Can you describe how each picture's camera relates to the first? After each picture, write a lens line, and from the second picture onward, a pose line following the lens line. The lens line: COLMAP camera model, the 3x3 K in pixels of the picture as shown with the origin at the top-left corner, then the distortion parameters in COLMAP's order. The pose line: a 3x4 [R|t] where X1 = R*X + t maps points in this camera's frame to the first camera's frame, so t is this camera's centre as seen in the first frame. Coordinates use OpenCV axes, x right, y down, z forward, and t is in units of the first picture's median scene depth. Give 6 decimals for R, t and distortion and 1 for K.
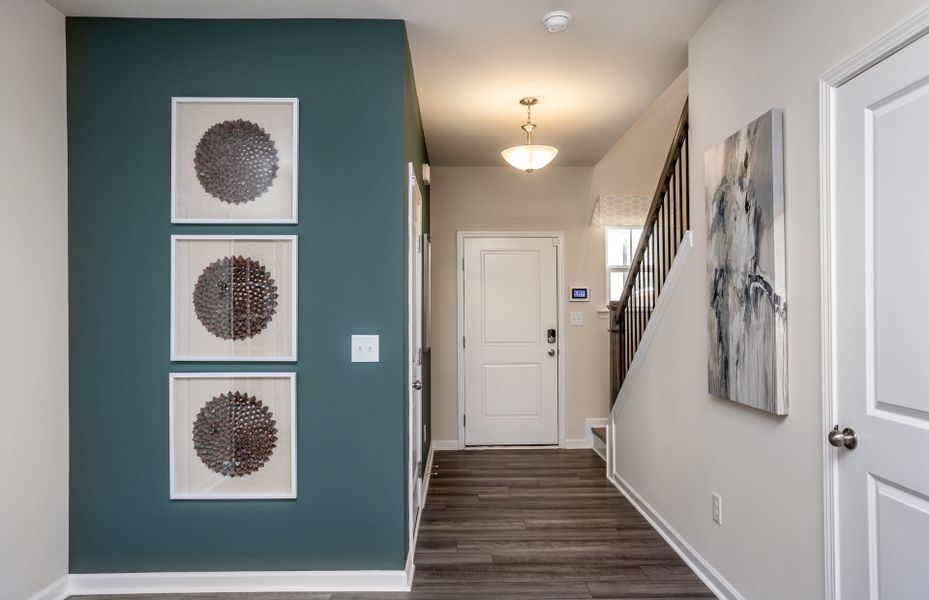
lens RADIAL K [[603.2, 0, 460.4], [0, 603.2, 306.5], [0, 0, 1]] dist [-0.003244, 0.001597]
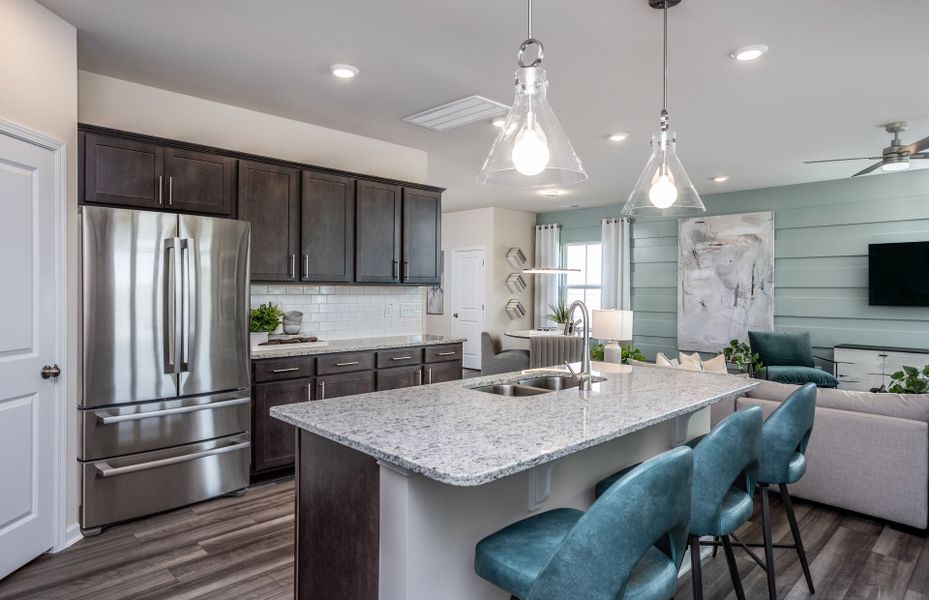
lens RADIAL K [[553.1, 0, 464.5], [0, 553.1, 300.0], [0, 0, 1]] dist [-0.070813, 0.091687]
pose [[0.718795, -0.004880, 0.695205, -1.923484], [-0.014903, 0.999637, 0.022426, -0.027477], [-0.695062, -0.026481, 0.718462, -1.835879]]
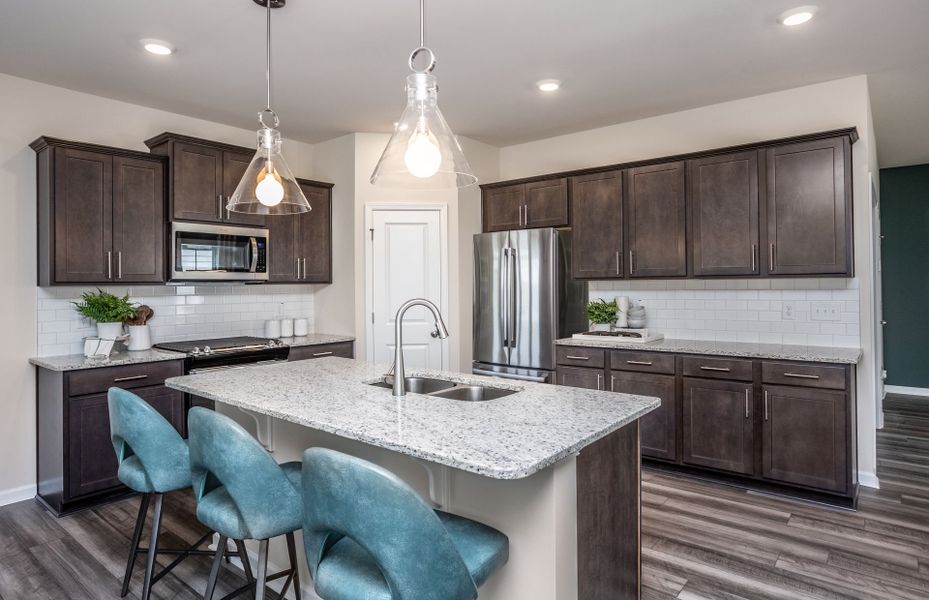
lens RADIAL K [[529.3, 0, 465.5], [0, 529.3, 283.6], [0, 0, 1]] dist [-0.004653, 0.001754]
pose [[0.771862, -0.008890, -0.635728, -0.599060], [0.015976, 0.999858, 0.005416, -0.035531], [0.635589, -0.014337, 0.771894, -1.887588]]
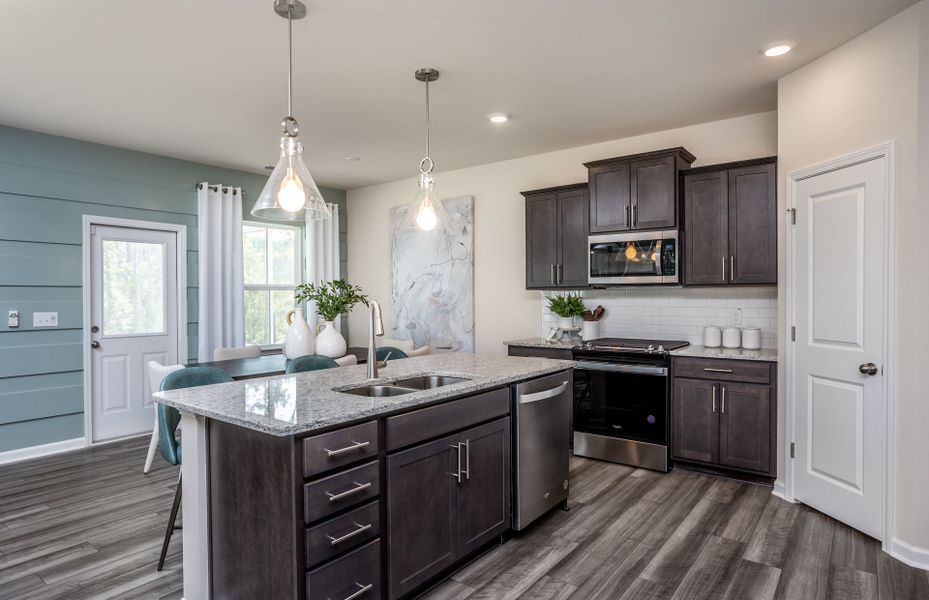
lens RADIAL K [[533.9, 0, 471.7], [0, 533.9, 299.6], [0, 0, 1]] dist [-0.030904, 0.001417]
pose [[-0.613211, 0.008602, -0.789873, -0.520534], [0.013767, 0.999905, 0.000202, -0.008793], [0.789799, -0.010751, -0.613271, -0.603857]]
